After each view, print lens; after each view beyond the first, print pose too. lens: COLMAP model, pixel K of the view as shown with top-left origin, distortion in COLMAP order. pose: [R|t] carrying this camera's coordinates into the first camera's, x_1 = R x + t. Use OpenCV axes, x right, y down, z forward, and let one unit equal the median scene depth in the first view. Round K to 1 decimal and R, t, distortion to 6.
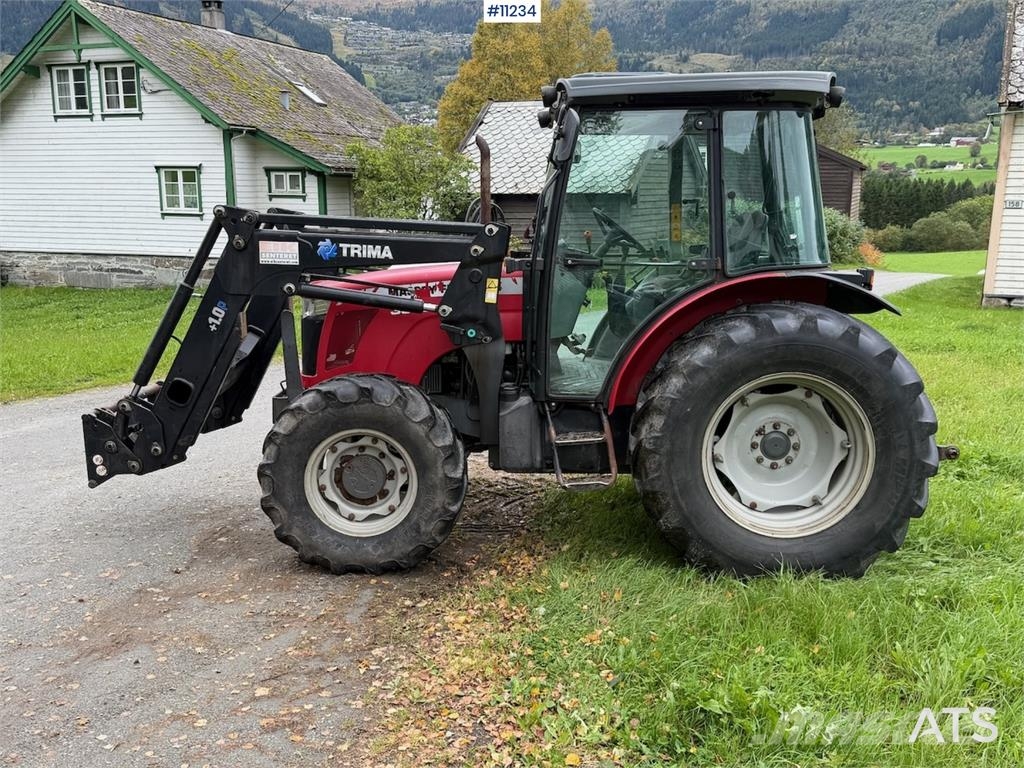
lens RADIAL K [[990.2, 0, 516.2], [0, 990.2, 385.2], [0, 0, 1]] dist [0.131011, -0.246569]
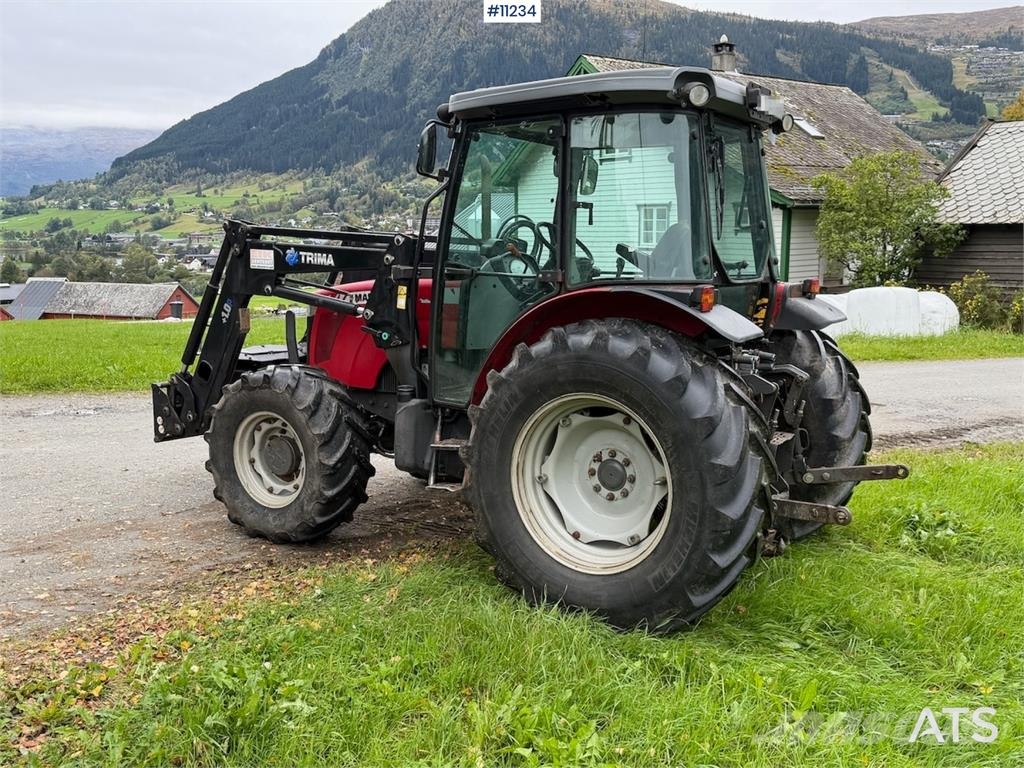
lens RADIAL K [[990.2, 0, 516.2], [0, 990.2, 385.2], [0, 0, 1]] dist [0.131011, -0.246569]
pose [[0.841929, 0.081112, -0.533457, 0.656045], [-0.100994, 0.994854, -0.008127, -0.005373], [0.530053, 0.060719, 0.845788, 0.171786]]
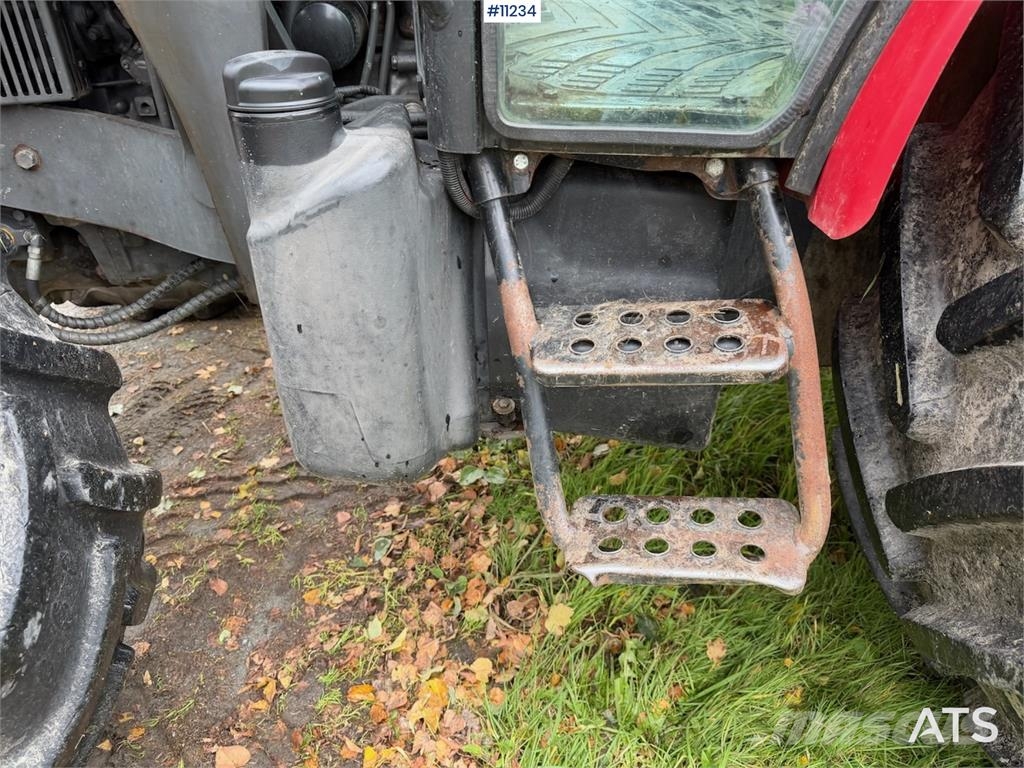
lens RADIAL K [[724.2, 0, 514.3], [0, 724.2, 387.5], [0, 0, 1]] dist [0.044514, -0.065083]
pose [[0.998134, -0.031093, 0.052560, 0.027032], [0.008094, 0.920439, 0.390802, 0.002479], [-0.060530, -0.389647, 0.918973, 0.857918]]
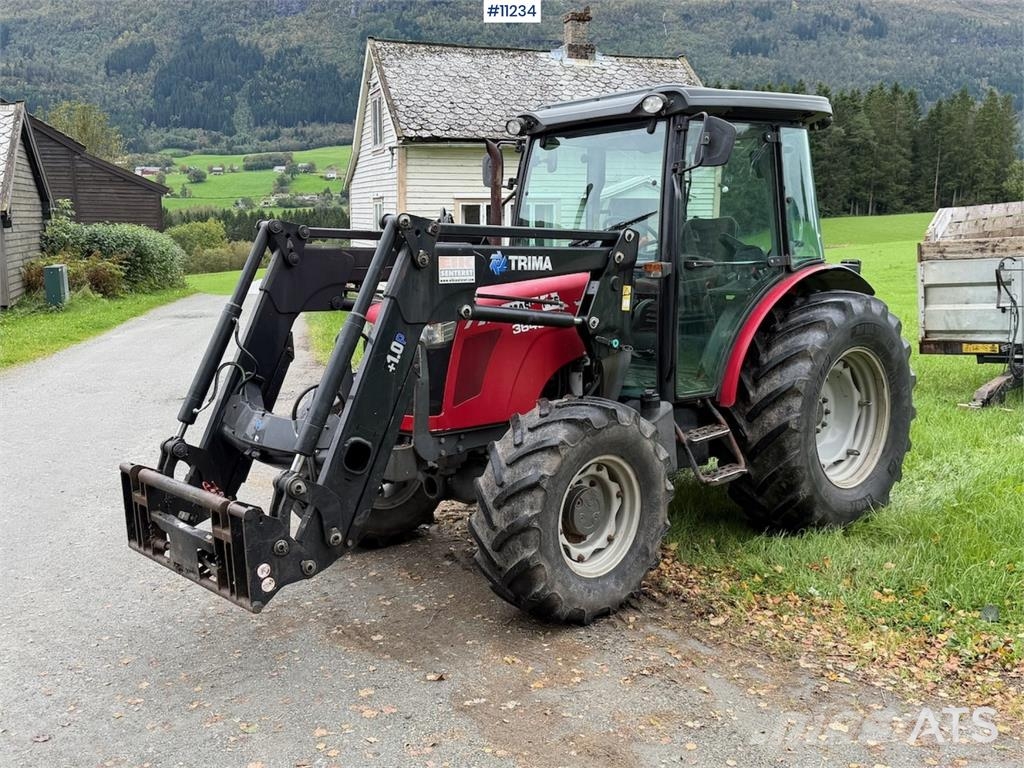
lens RADIAL K [[986.7, 0, 508.9], [0, 986.7, 379.4], [0, 0, 1]] dist [0.097640, -0.124479]
pose [[0.735714, -0.116530, 0.667192, -0.769836], [0.137089, 0.990319, 0.021799, -0.053351], [-0.663273, 0.075427, 0.744567, 0.361337]]
